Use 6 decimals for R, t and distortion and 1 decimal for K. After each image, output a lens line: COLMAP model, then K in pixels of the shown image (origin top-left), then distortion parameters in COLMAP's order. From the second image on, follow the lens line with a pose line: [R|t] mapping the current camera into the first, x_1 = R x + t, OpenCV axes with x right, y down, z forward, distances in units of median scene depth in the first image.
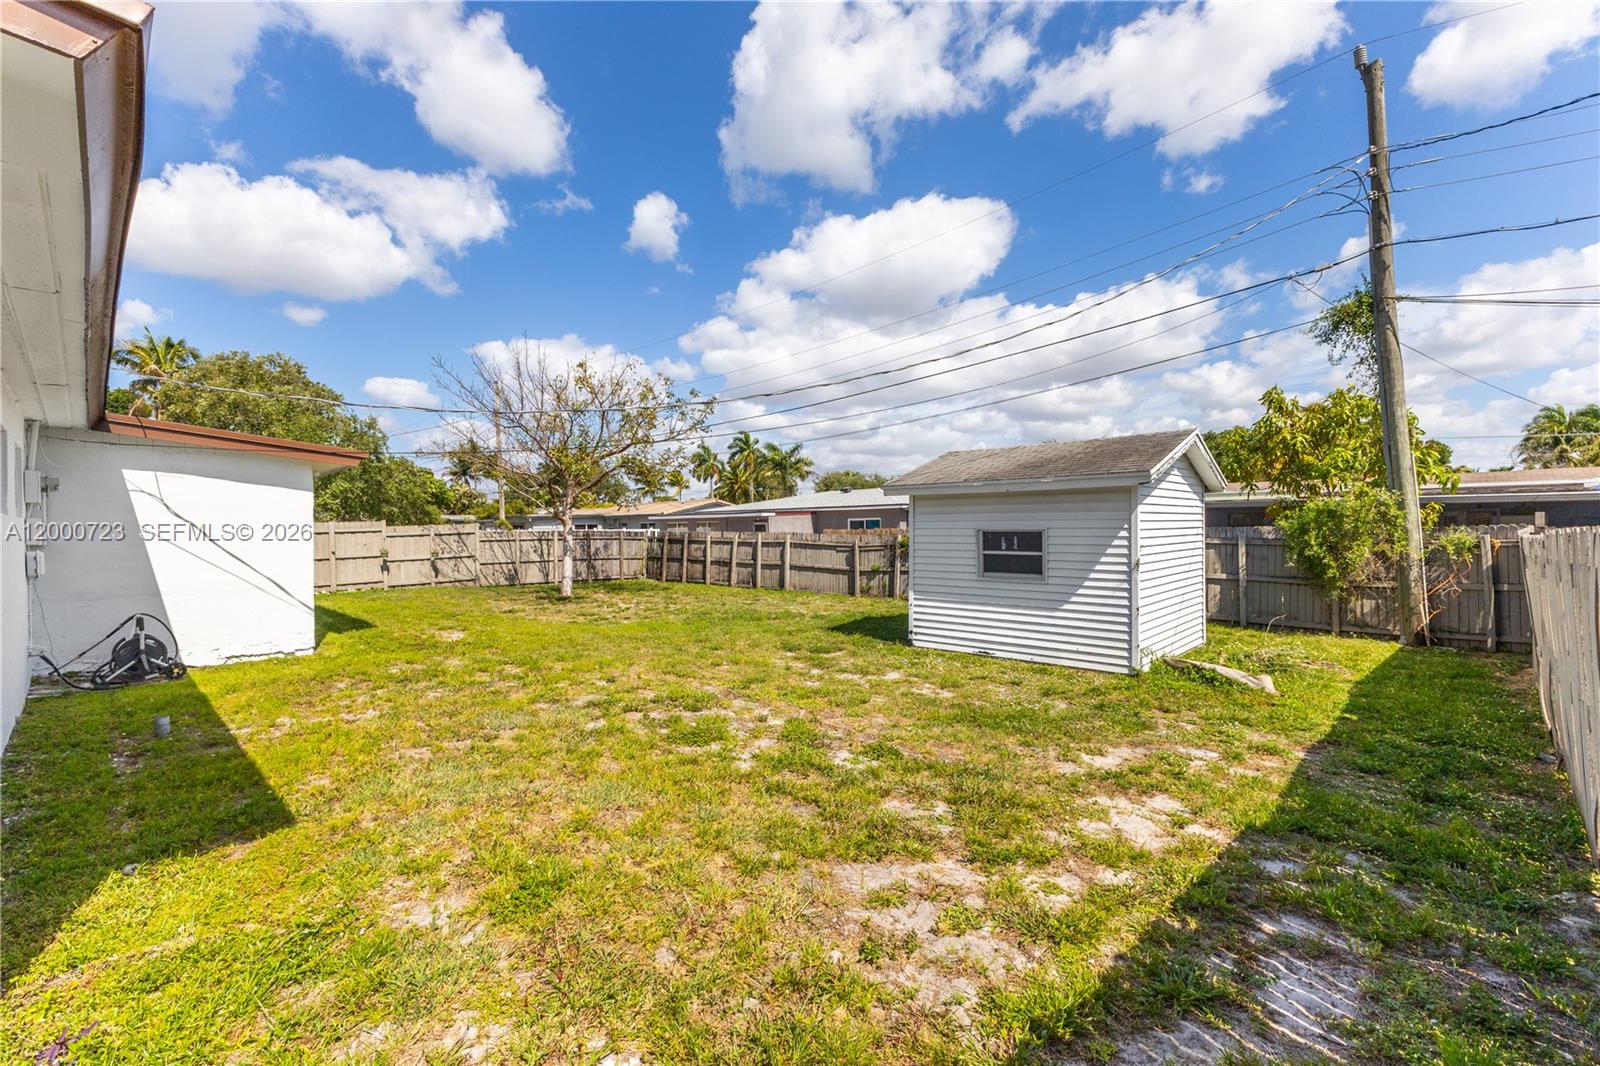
lens RADIAL K [[693.2, 0, 801.0], [0, 693.2, 525.9], [0, 0, 1]] dist [0.001557, 0.000244]
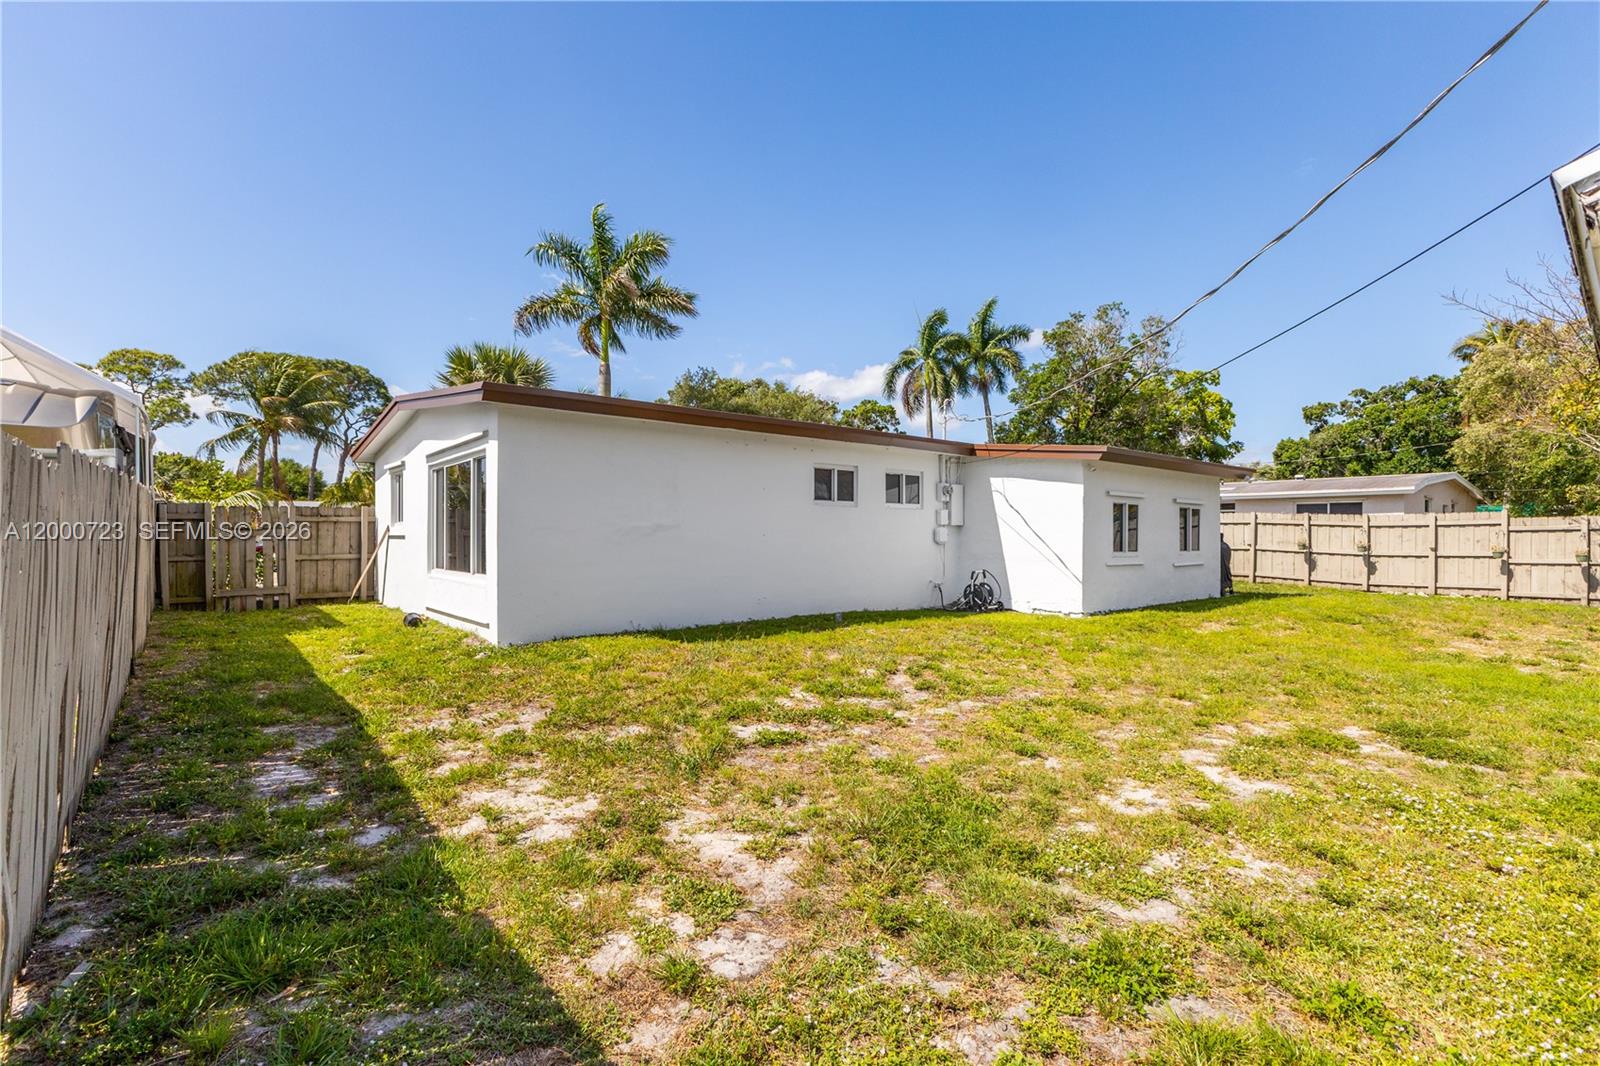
lens RADIAL K [[735.3, 0, 797.3], [0, 735.3, 529.1], [0, 0, 1]] dist [-0.005764, -0.000067]
pose [[-0.098979, 0.006342, -0.995069, 1.188634], [-0.002780, 0.999974, 0.006650, 0.040137], [0.995086, 0.003424, -0.098959, 1.217047]]
